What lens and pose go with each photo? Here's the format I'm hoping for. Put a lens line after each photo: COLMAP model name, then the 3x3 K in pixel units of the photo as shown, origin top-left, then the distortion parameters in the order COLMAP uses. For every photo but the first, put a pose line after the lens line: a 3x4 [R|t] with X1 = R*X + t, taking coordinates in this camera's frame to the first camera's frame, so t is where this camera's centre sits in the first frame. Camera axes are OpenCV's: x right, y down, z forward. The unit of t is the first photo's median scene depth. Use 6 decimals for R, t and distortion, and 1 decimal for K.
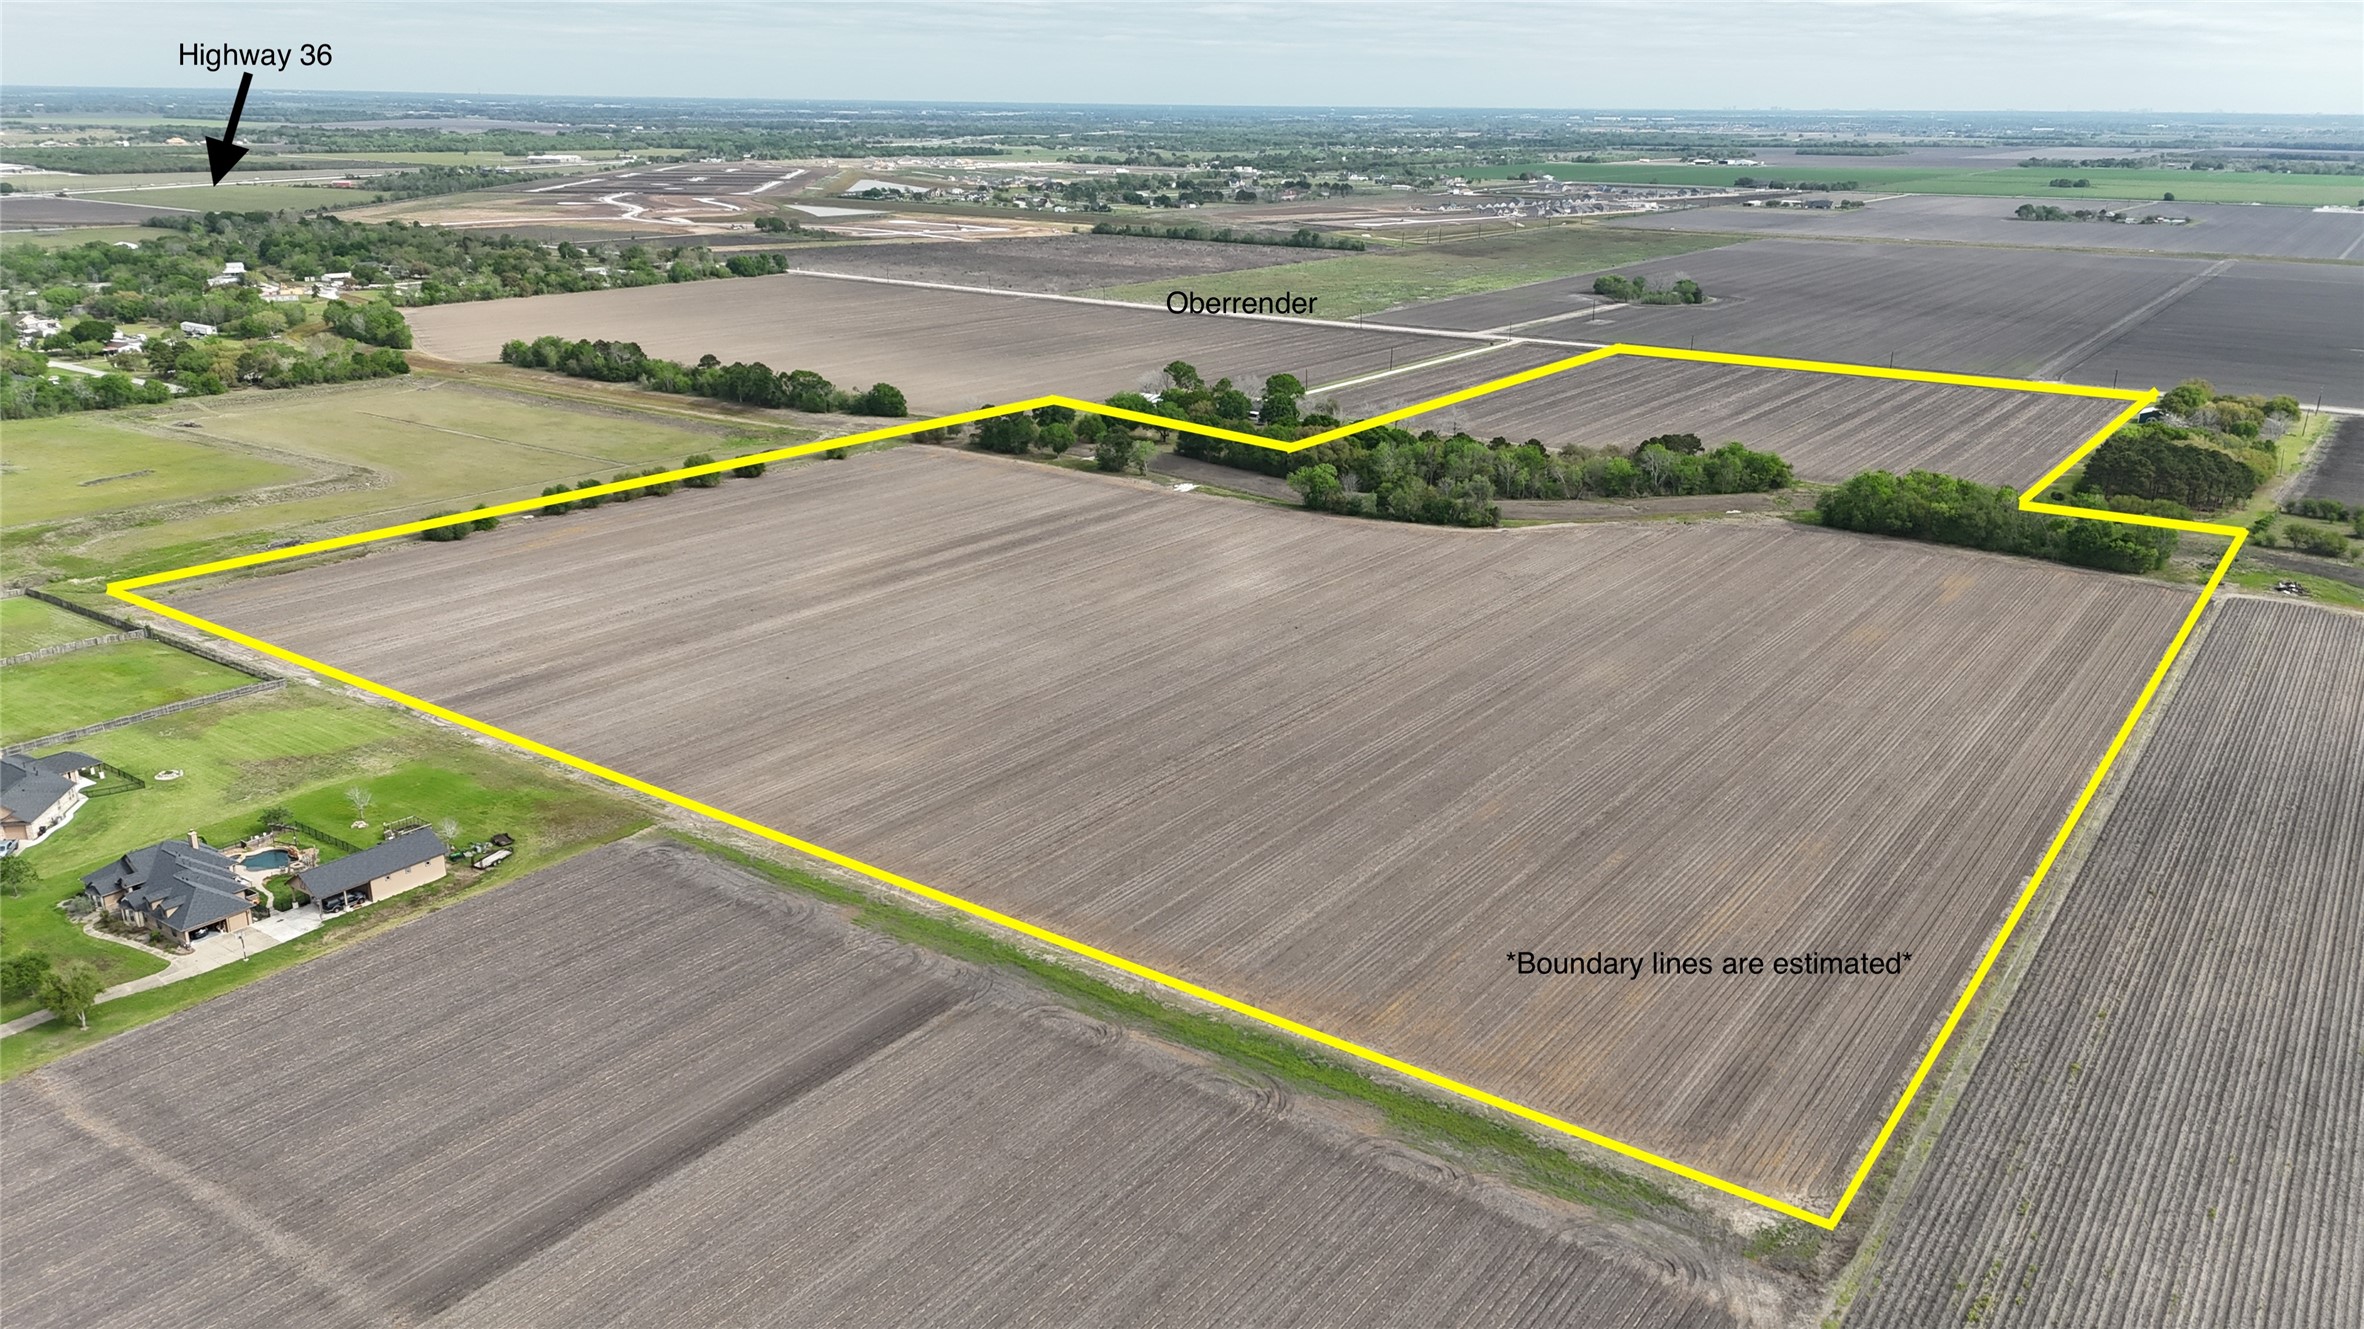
lens RADIAL K [[1736.8, 0, 1182.0], [0, 1736.8, 664.5], [0, 0, 1]] dist [0.077220, -0.073411]
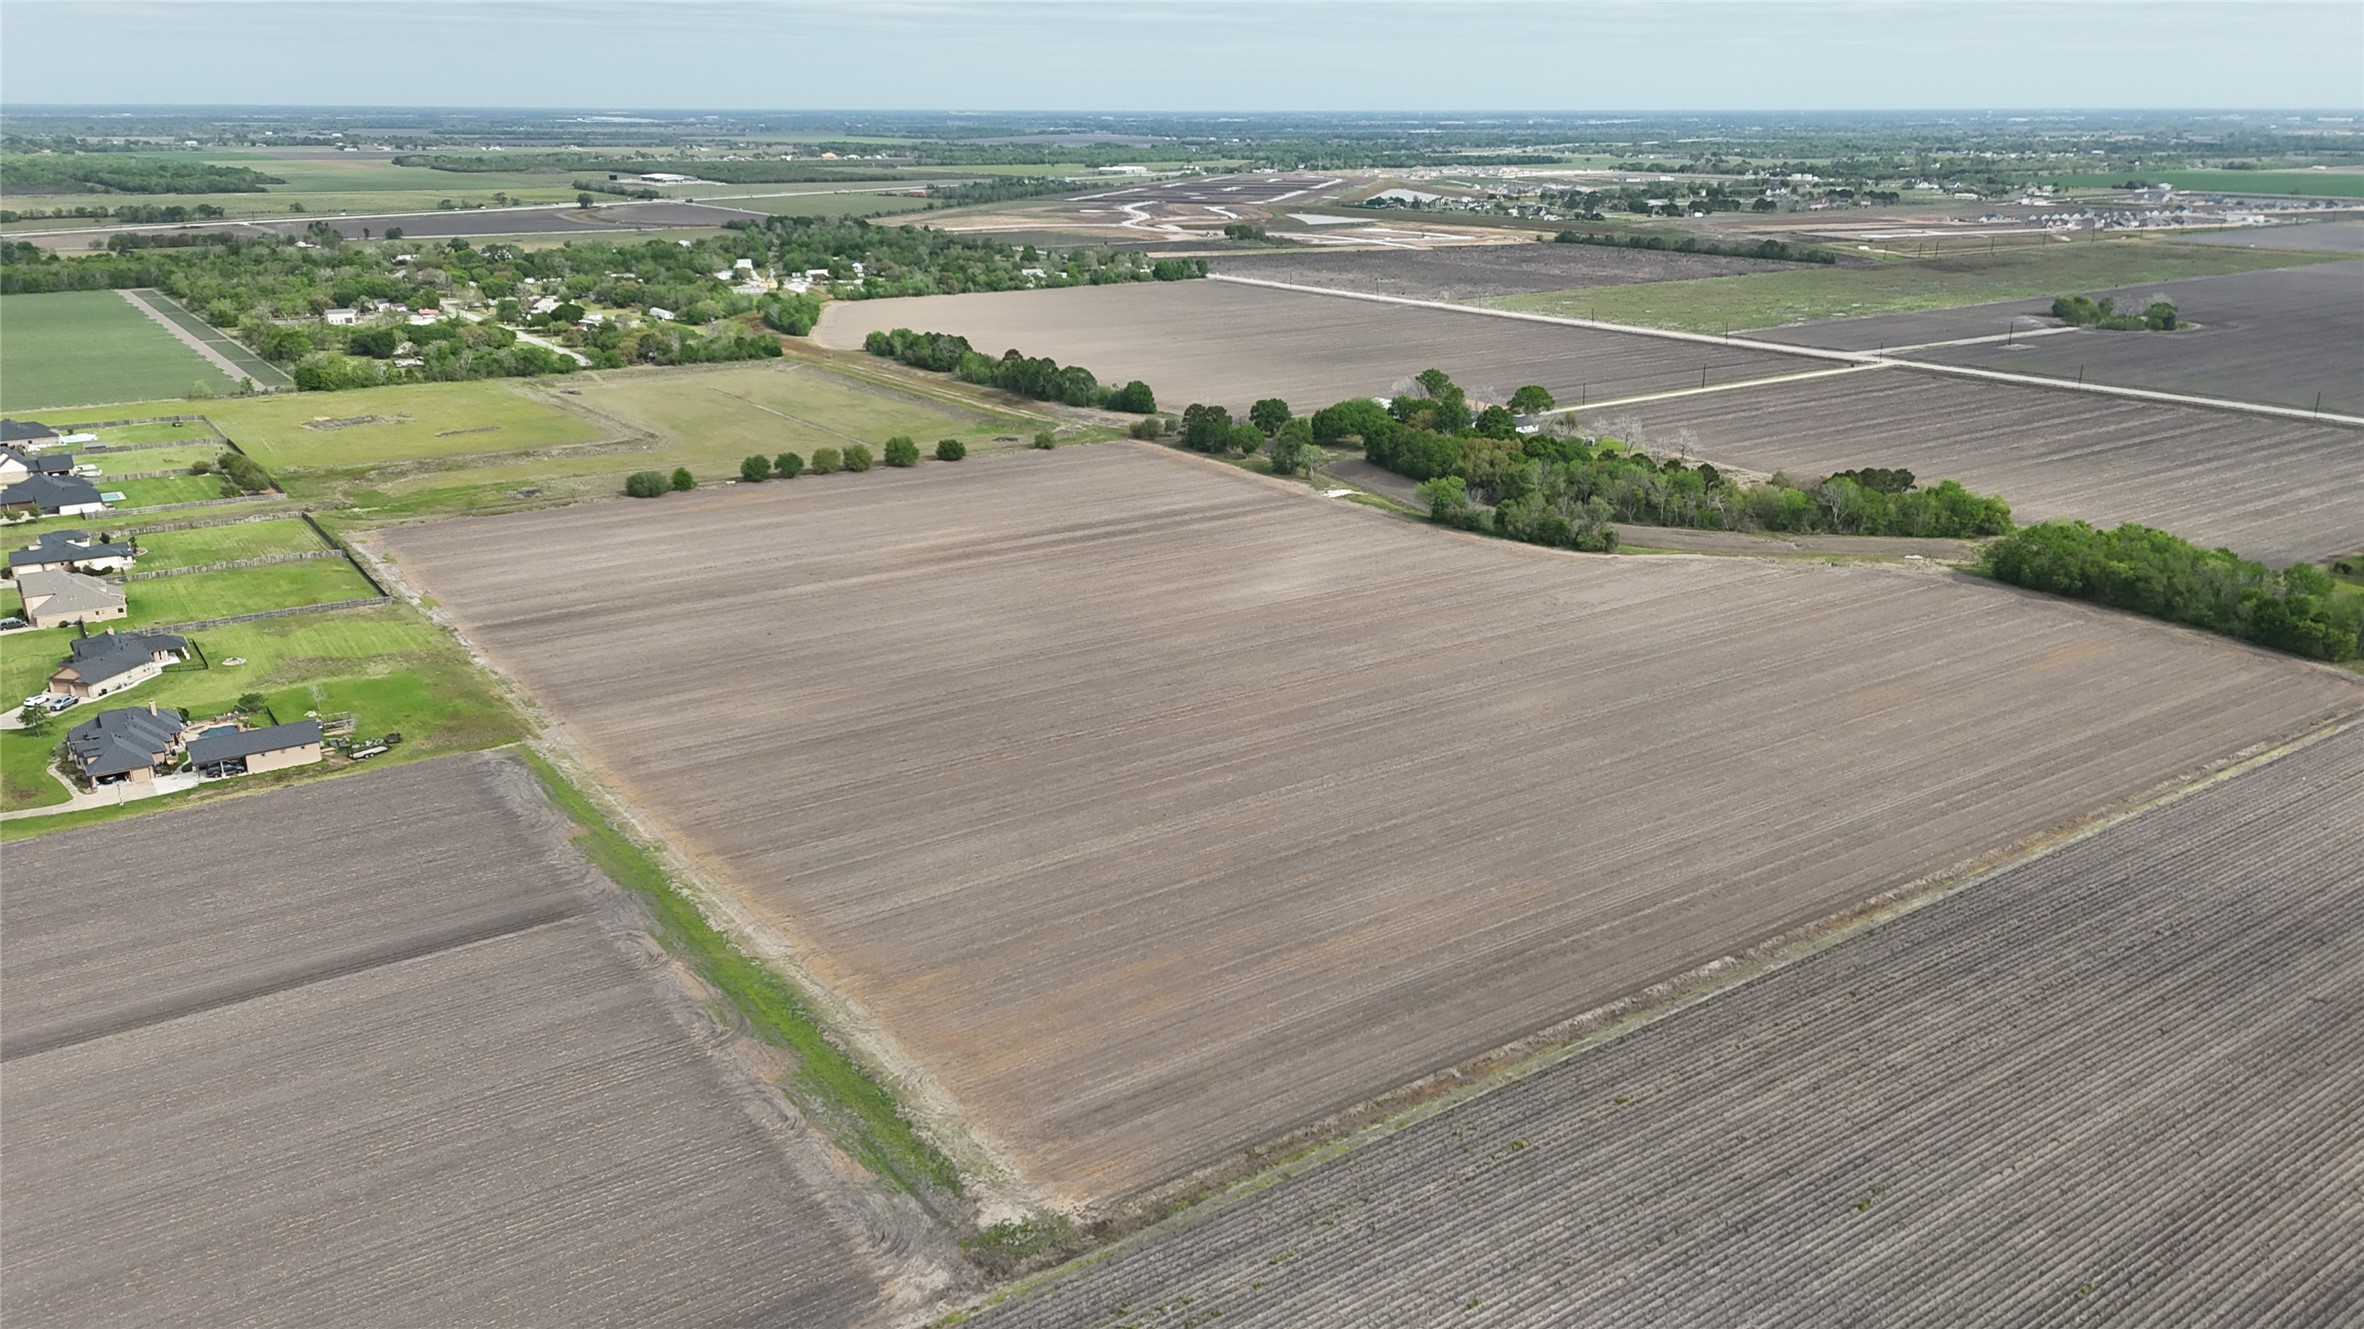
lens RADIAL K [[1736.8, 0, 1182.0], [0, 1736.8, 664.5], [0, 0, 1]] dist [0.077220, -0.073411]
pose [[0.942417, 0.093225, -0.321184, 0.300893], [-0.094942, 0.995429, 0.010348, -0.007266], [0.320680, 0.020742, 0.946960, 0.033571]]
